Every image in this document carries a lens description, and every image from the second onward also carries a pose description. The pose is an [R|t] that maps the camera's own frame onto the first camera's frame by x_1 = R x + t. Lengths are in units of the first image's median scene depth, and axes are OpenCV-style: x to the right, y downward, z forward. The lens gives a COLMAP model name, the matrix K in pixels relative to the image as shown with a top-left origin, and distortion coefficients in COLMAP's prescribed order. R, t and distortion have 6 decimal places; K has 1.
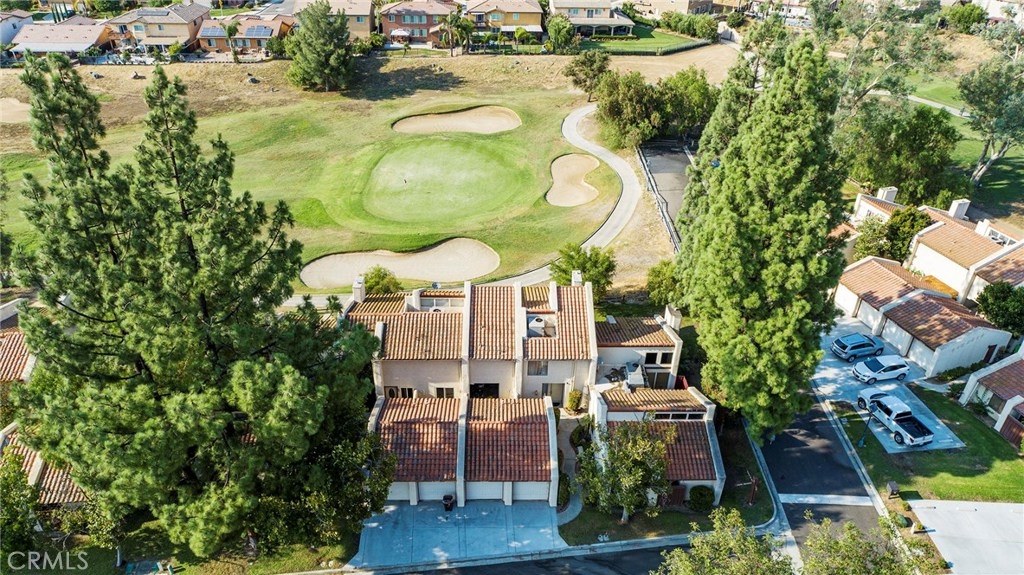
lens RADIAL K [[677.0, 0, 512.9], [0, 677.0, 287.3], [0, 0, 1]] dist [-0.010182, -0.000404]
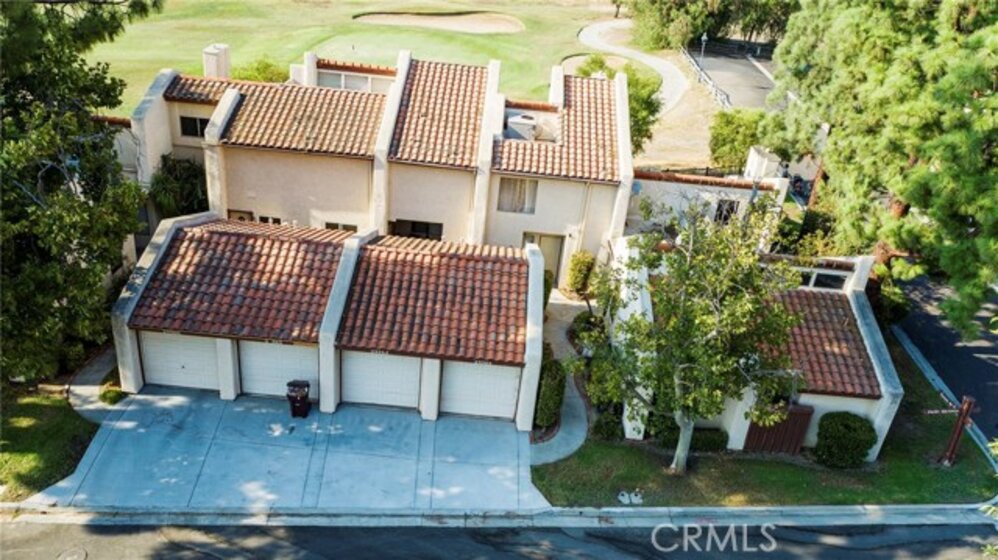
lens RADIAL K [[760.6, 0, 500.3], [0, 760.6, 276.7], [0, 0, 1]] dist [-0.011364, -0.002169]
pose [[0.995960, 0.089610, -0.005852, 0.036859], [-0.089780, 0.992173, -0.086784, 0.266754], [-0.001970, 0.086958, 0.996210, 0.469281]]
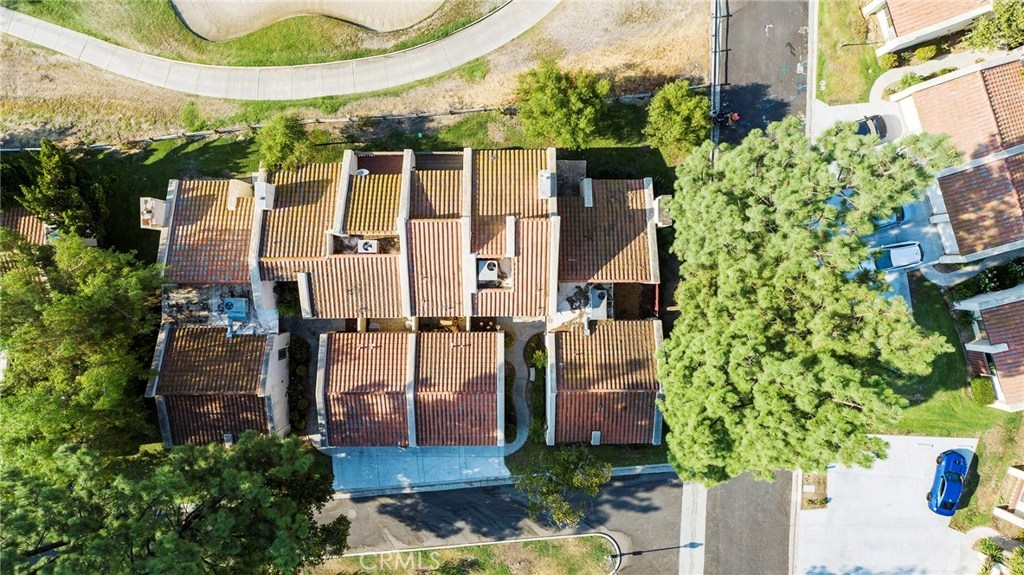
lens RADIAL K [[677.0, 0, 510.2], [0, 677.0, 282.4], [0, 0, 1]] dist [-0.010182, -0.000404]
pose [[0.999839, 0.015769, -0.008516, 0.079773], [-0.001146, 0.530493, 0.847689, -0.748556], [0.017885, -0.847543, 0.530425, 0.630088]]
